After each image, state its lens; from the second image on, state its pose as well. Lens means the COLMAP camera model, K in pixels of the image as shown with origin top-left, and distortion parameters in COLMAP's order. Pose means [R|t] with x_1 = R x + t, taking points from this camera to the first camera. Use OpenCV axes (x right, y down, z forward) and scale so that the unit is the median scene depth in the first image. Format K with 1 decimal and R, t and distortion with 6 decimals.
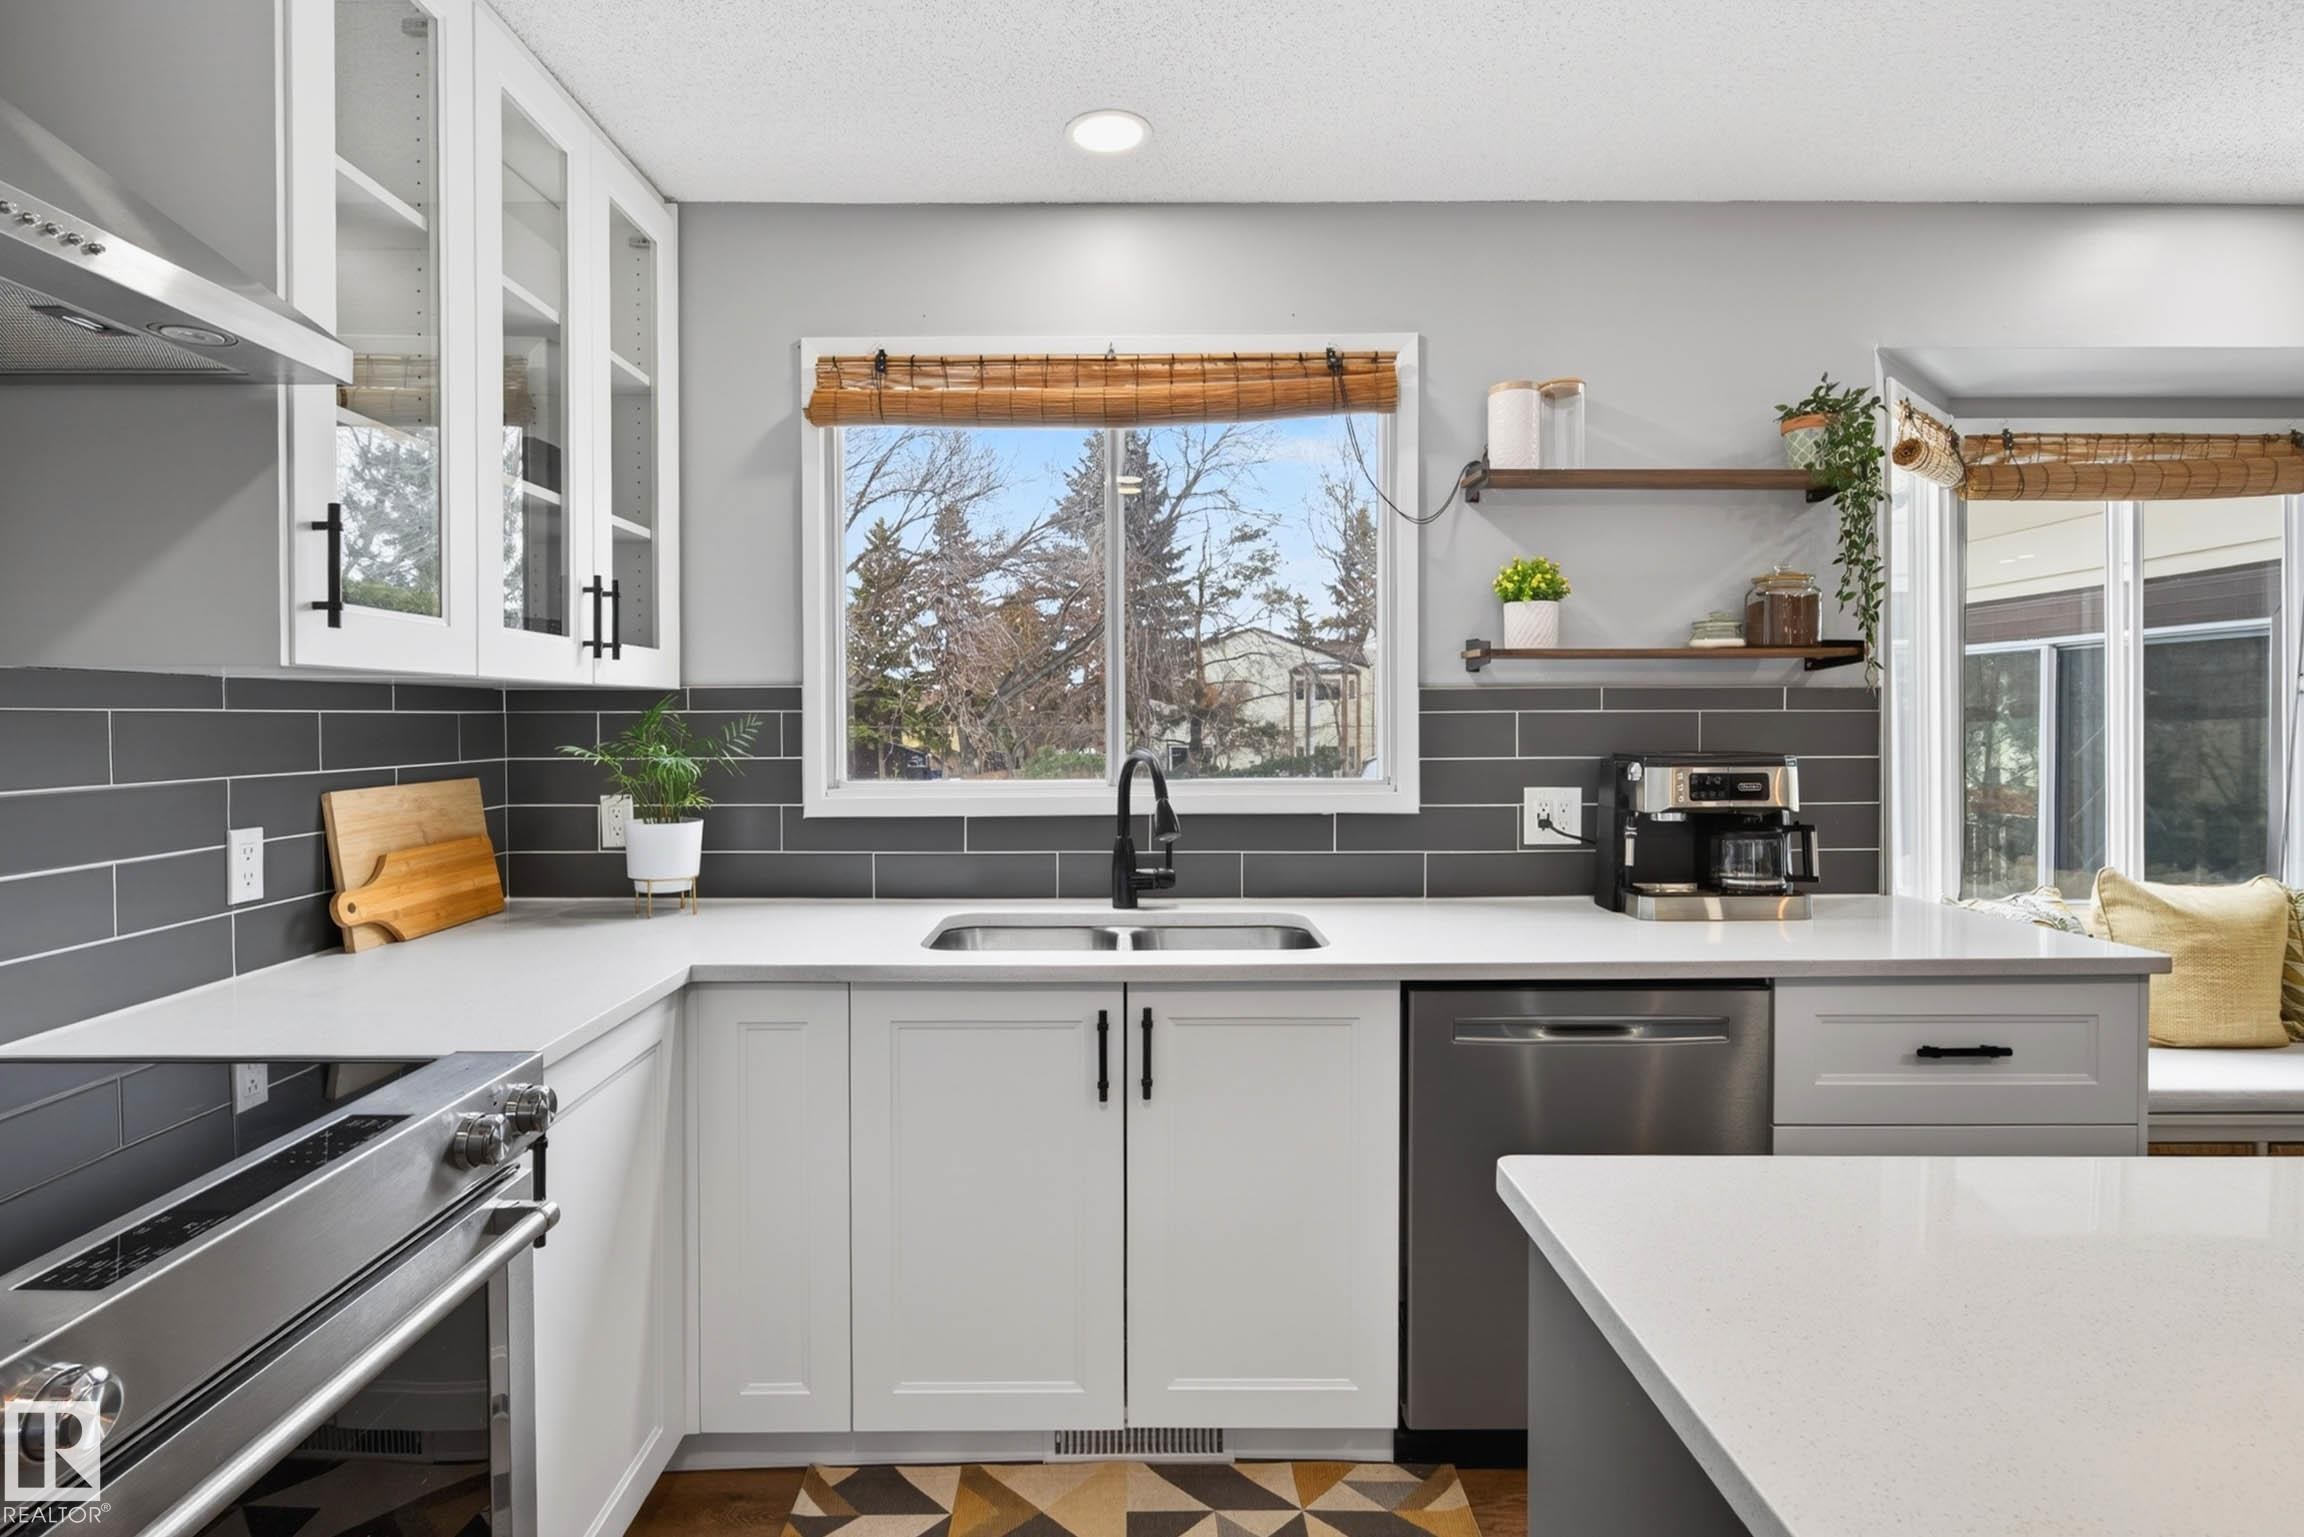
lens RADIAL K [[1162.0, 0, 1116.0], [0, 1162.0, 737.9], [0, 0, 1]] dist [-0.004580, 0.001425]
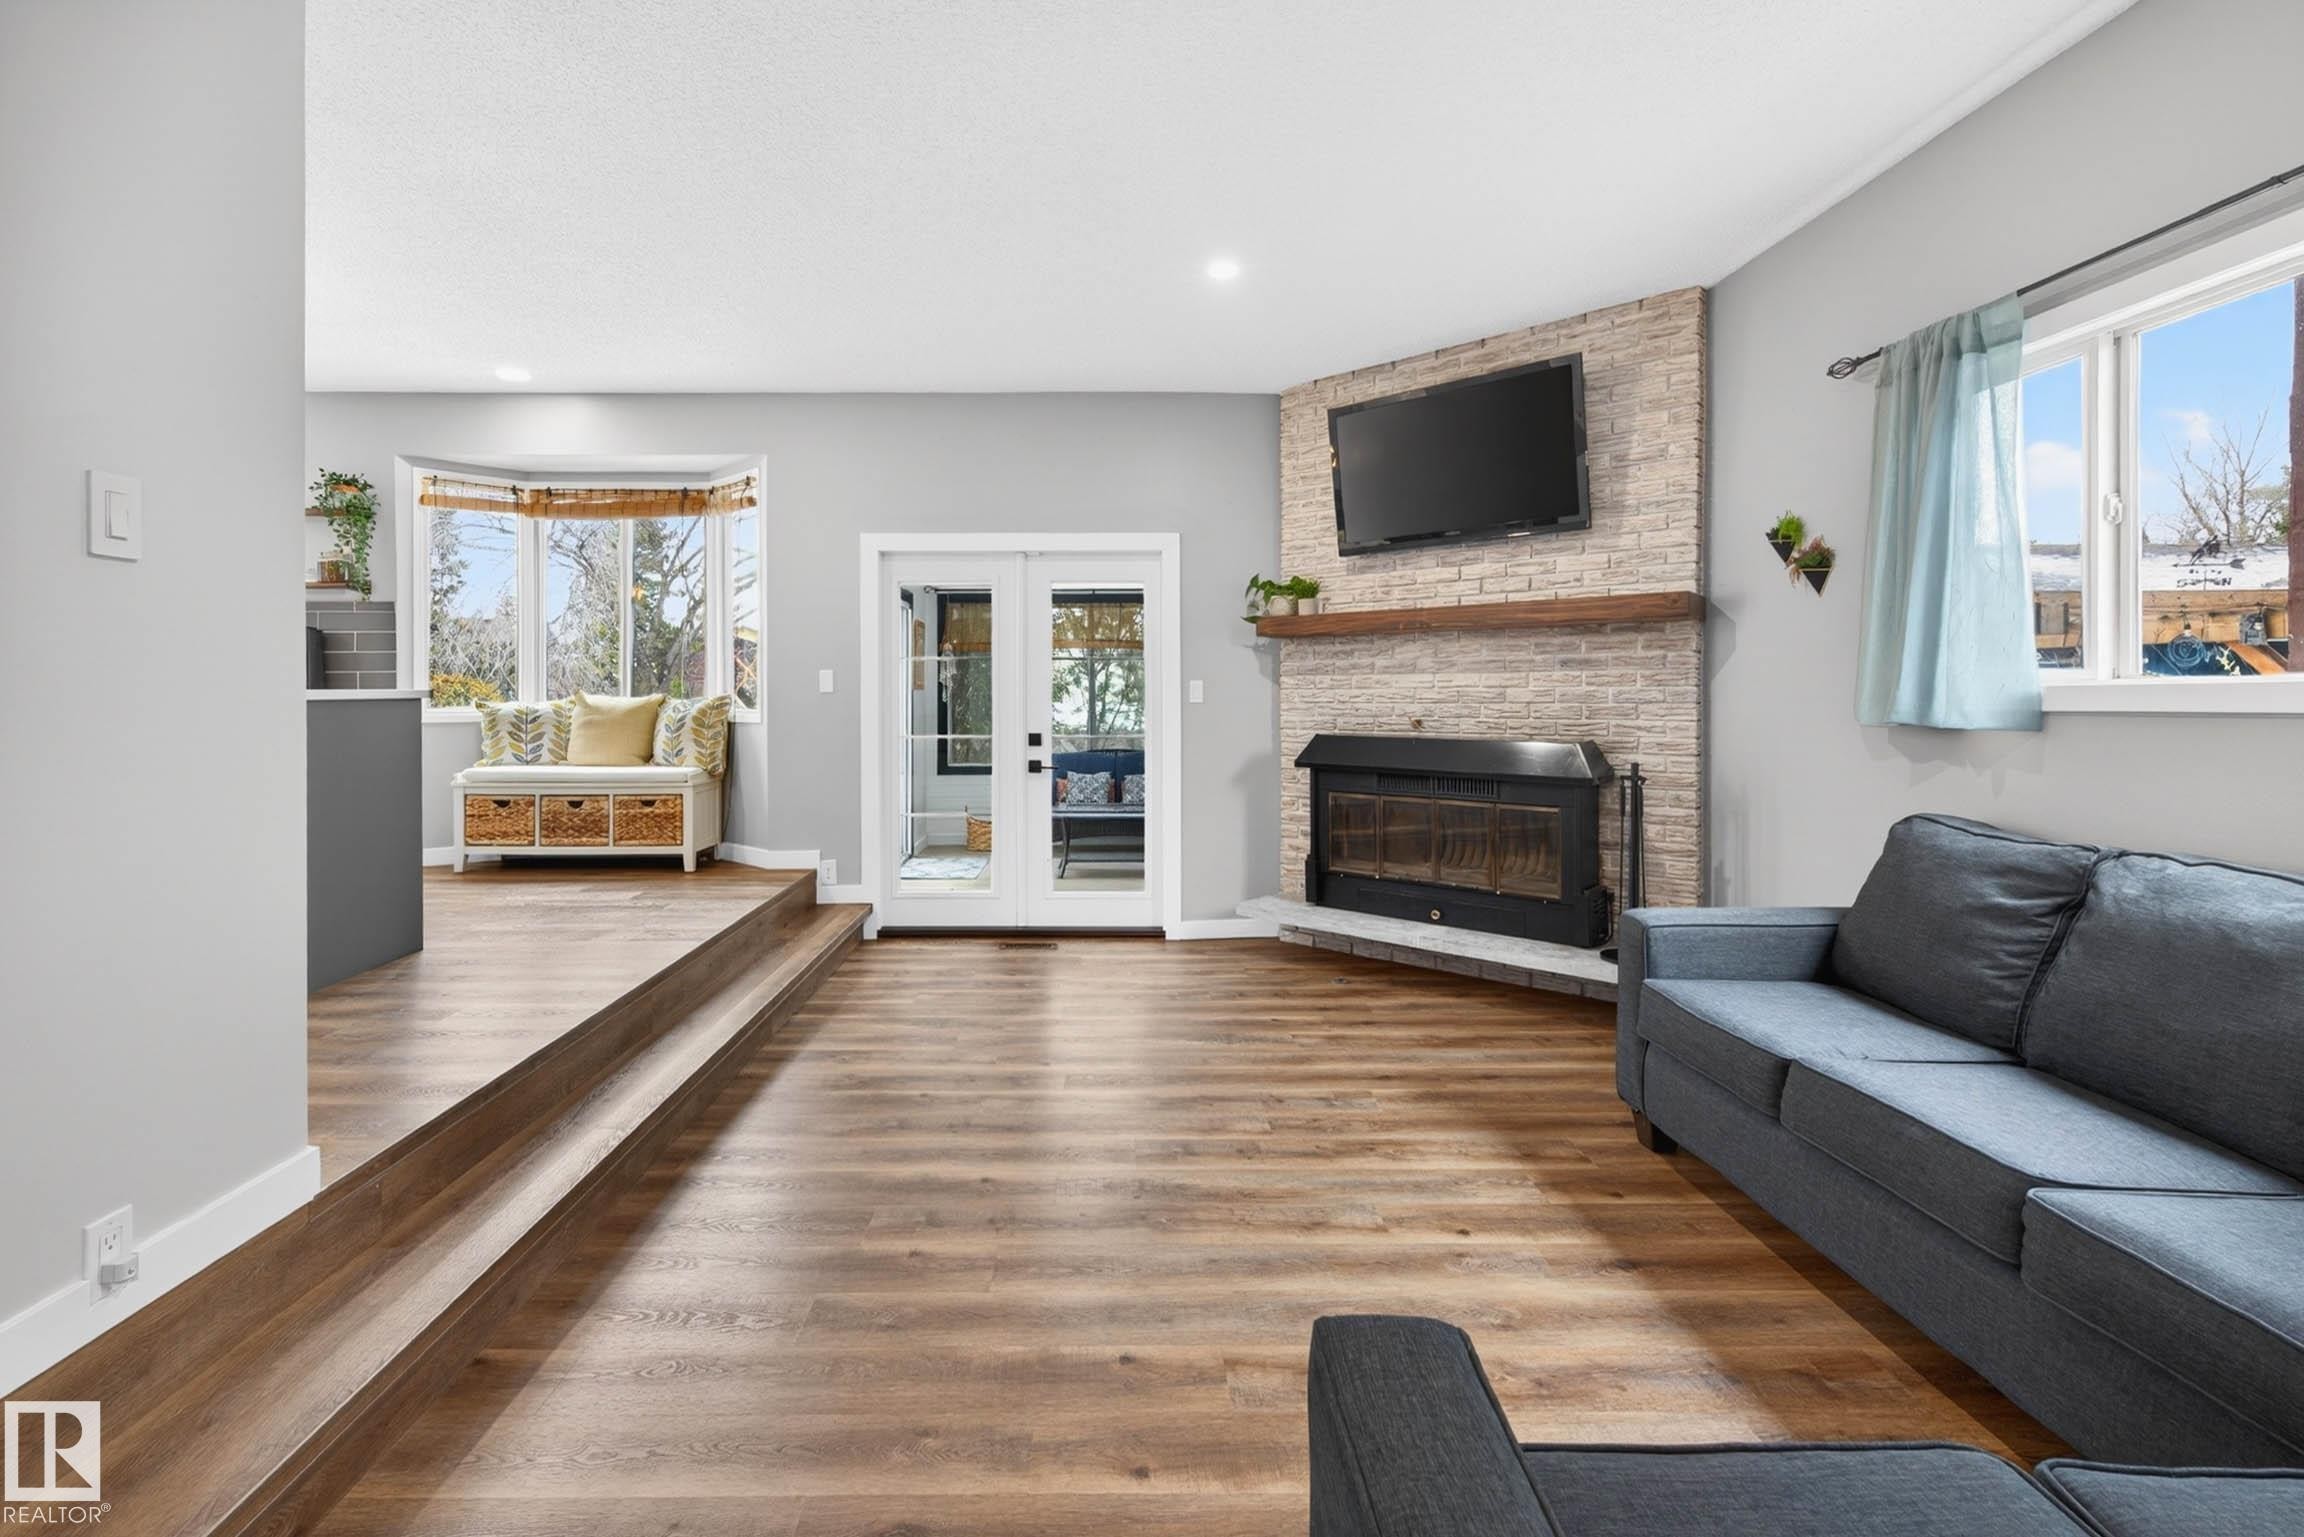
lens RADIAL K [[1014.1, 0, 1082.5], [0, 1014.1, 691.2], [0, 0, 1]] dist [0.008509, -0.000091]
pose [[0.999578, 0.001850, -0.028992, 2.130487], [-0.002436, 0.999793, -0.020193, 0.176393], [0.028949, 0.020255, 0.999376, -1.008869]]
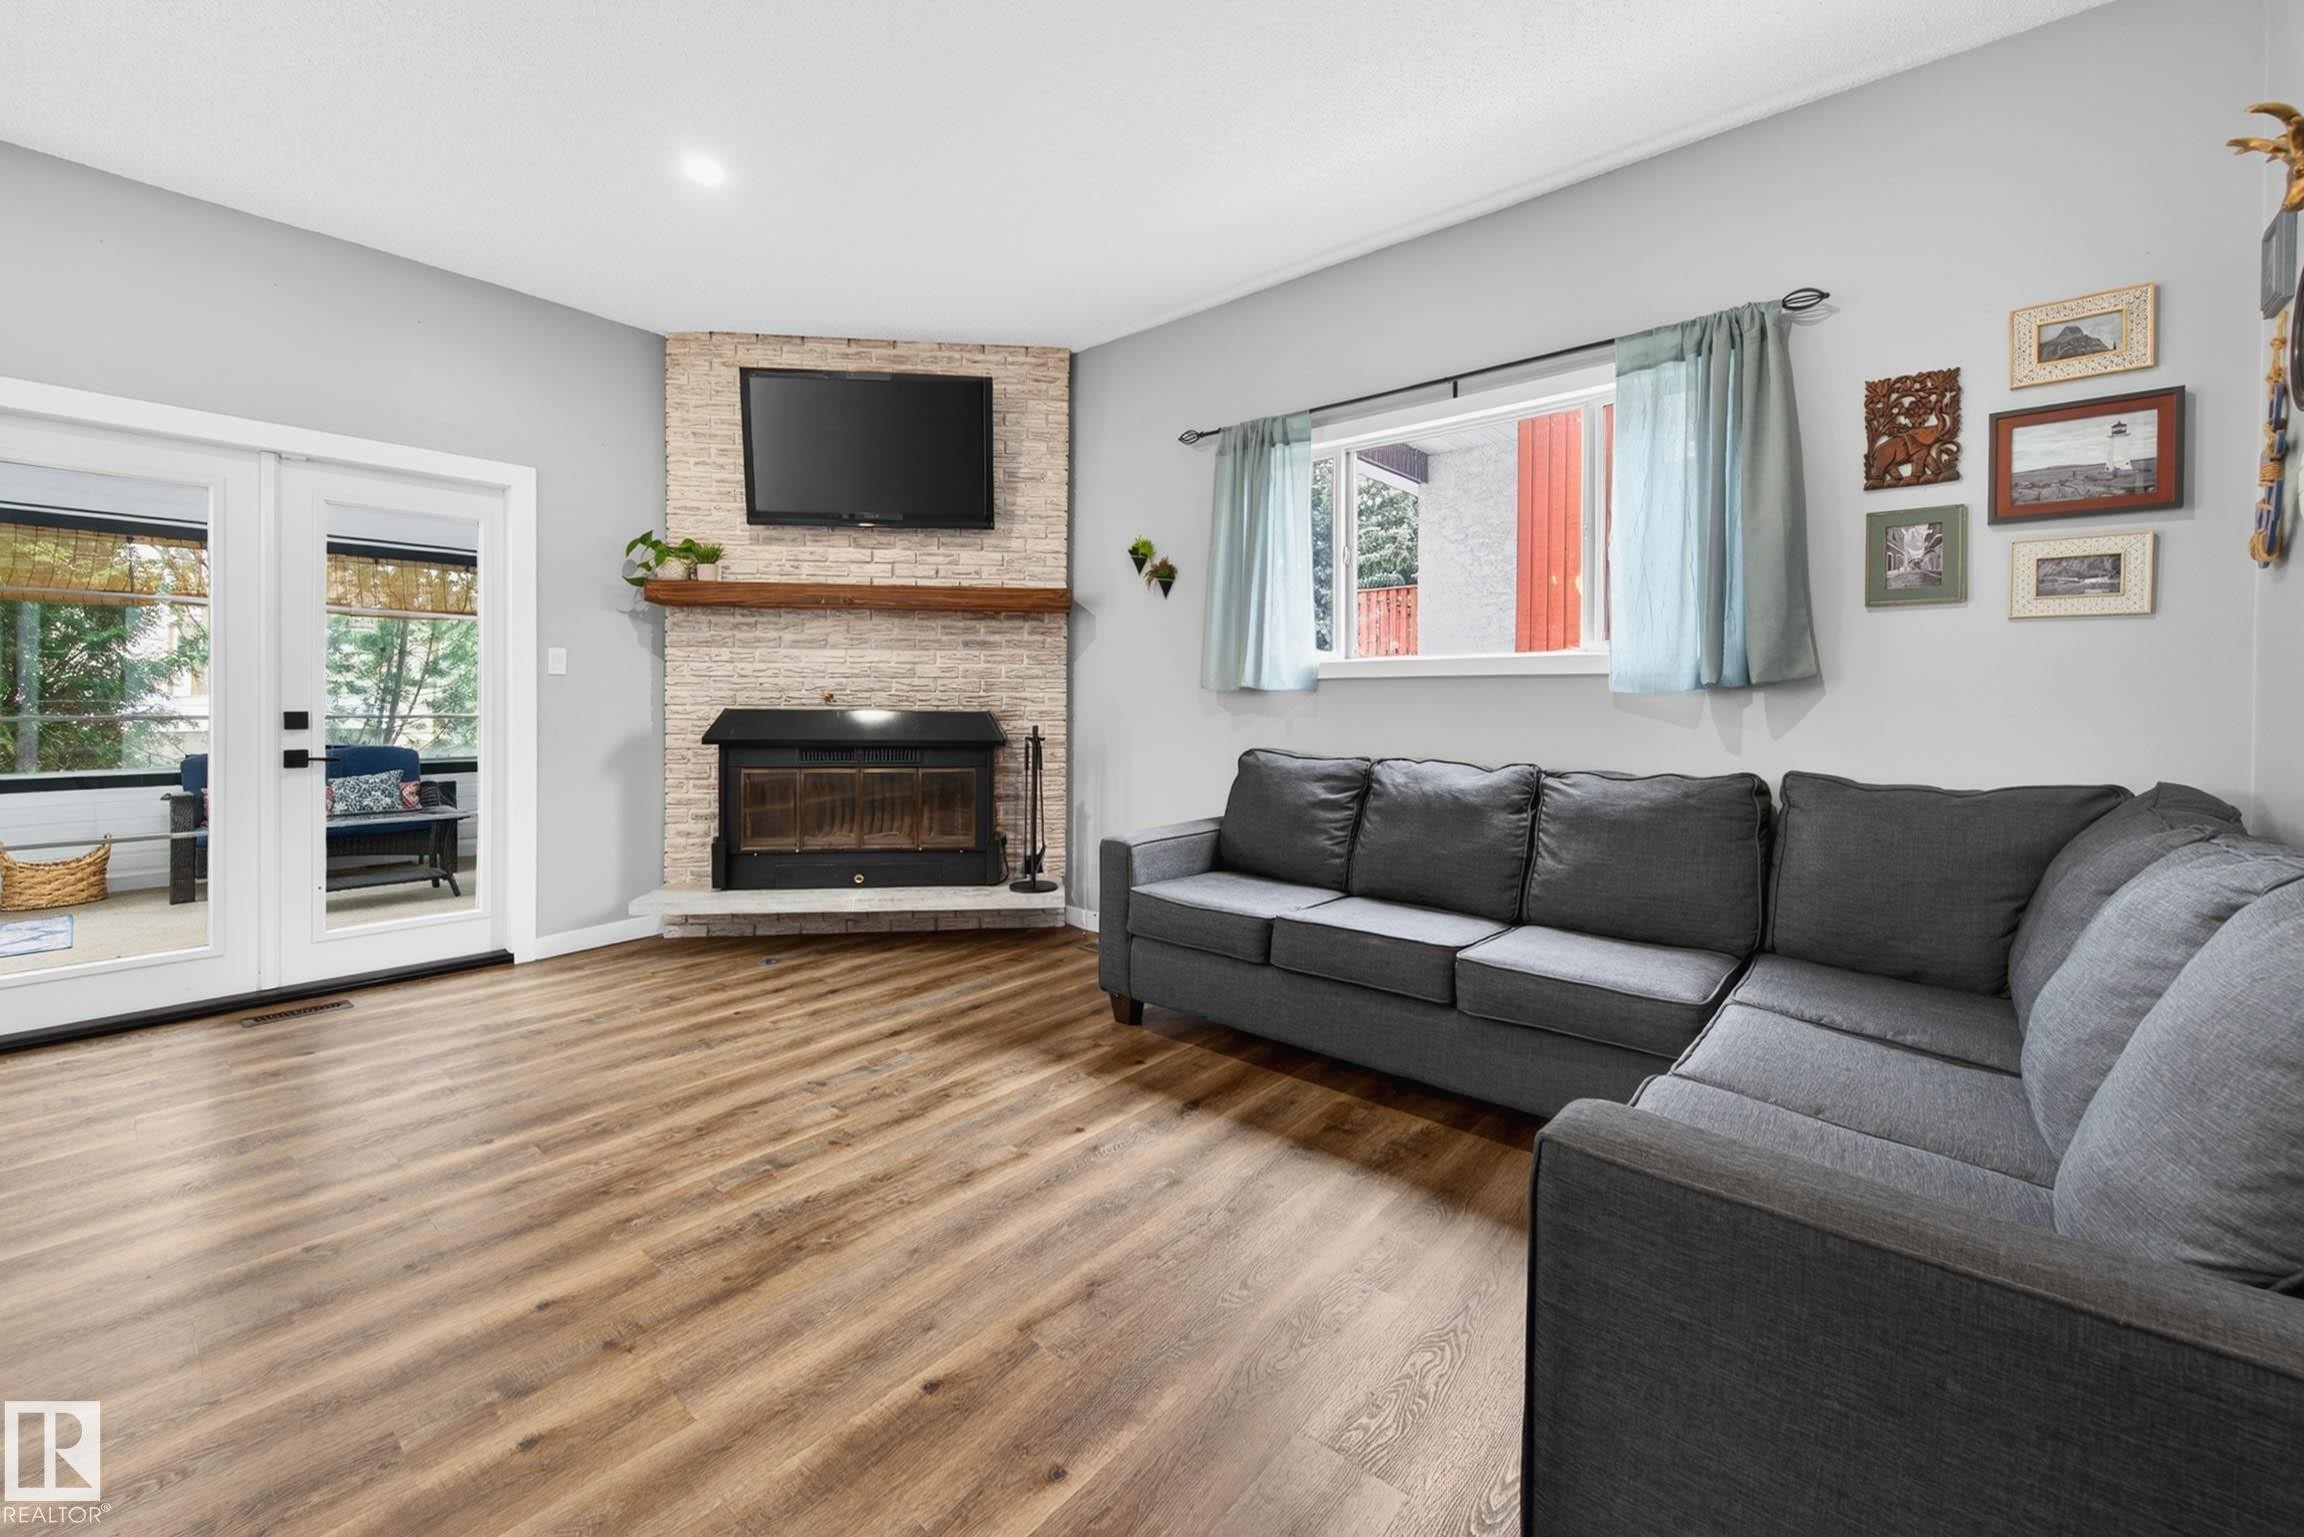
lens RADIAL K [[935.9, 0, 1139.7], [0, 935.9, 701.3], [0, 0, 1]] dist [0.002993, 0.000032]
pose [[0.666976, 0.006737, 0.745049, 1.776479], [0.003053, 0.999926, -0.011776, 0.225263], [-0.745073, 0.010129, 0.666906, -0.745473]]
